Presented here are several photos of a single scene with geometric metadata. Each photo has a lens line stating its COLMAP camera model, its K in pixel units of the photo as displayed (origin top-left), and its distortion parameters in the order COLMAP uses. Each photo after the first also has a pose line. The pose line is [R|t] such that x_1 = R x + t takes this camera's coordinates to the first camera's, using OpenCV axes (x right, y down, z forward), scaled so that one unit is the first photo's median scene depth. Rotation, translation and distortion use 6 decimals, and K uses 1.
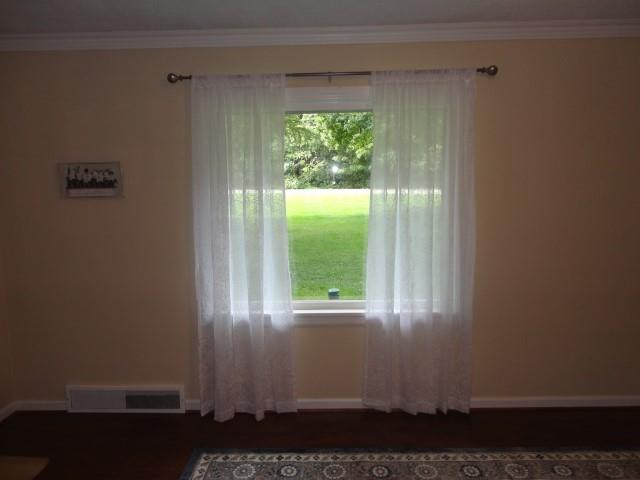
lens RADIAL K [[452.0, 0, 320.0], [0, 452.0, 240.0], [0, 0, 1]] dist [-0.002383, 0.000073]
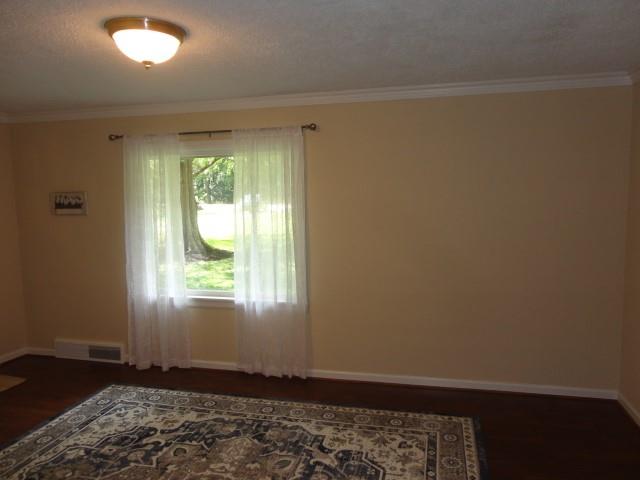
lens RADIAL K [[463.4, 0, 322.5], [0, 463.4, 239.5], [0, 0, 1]] dist [-0.020833, 0.021375]
pose [[0.977416, 0.023617, -0.210002, 0.665059], [-0.028008, 0.999446, -0.017958, -0.006591], [0.209461, 0.023434, 0.977536, -0.342382]]
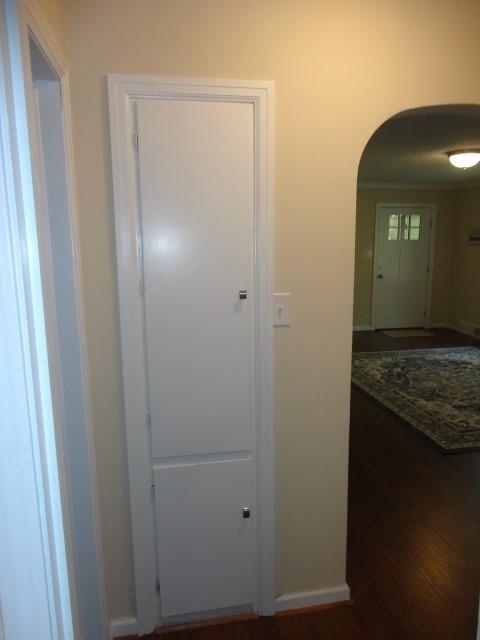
lens RADIAL K [[463.4, 0, 241.9], [0, 463.4, 319.3], [0, 0, 1]] dist [-0.020833, 0.021375]
pose [[0.188281, 0.177682, -0.965909, 1.762991], [-0.114094, 0.980796, 0.158180, 0.053654], [0.975465, 0.080422, 0.204938, -0.724742]]
